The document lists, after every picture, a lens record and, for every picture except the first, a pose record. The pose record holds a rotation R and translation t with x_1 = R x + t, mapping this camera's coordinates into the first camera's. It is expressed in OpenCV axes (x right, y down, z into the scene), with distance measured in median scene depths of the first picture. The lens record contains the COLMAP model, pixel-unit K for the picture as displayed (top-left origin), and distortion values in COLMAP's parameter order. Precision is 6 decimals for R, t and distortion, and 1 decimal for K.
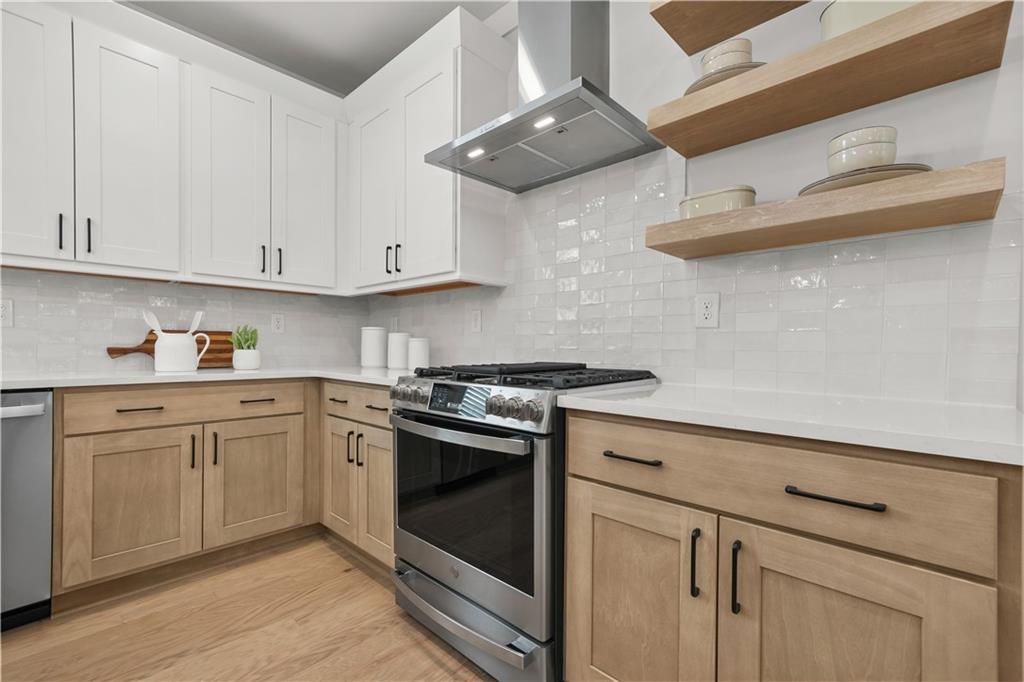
lens RADIAL K [[451.4, 0, 513.6], [0, 451.4, 351.8], [0, 0, 1]] dist [0.015544, 0.000290]
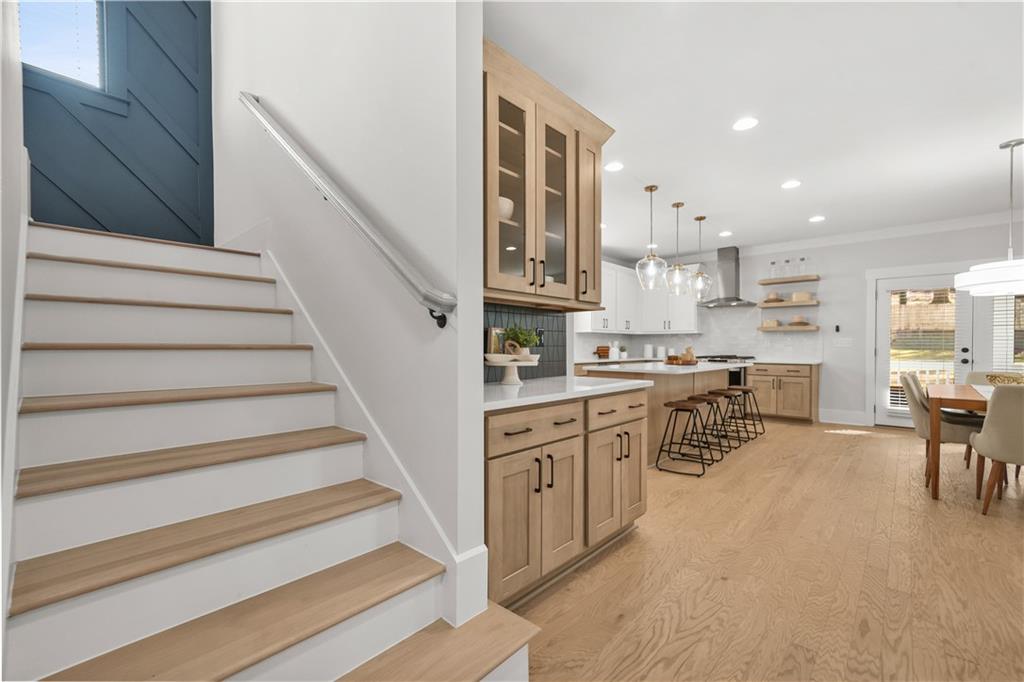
lens RADIAL K [[436.9, 0, 512.0], [0, 436.9, 341.0], [0, 0, 1]] dist [0.000929, 0.000092]
pose [[0.999569, -0.004876, 0.028956, -1.912043], [0.005509, 0.999747, -0.021811, -0.025574], [-0.028843, 0.021961, 0.999343, -2.812295]]
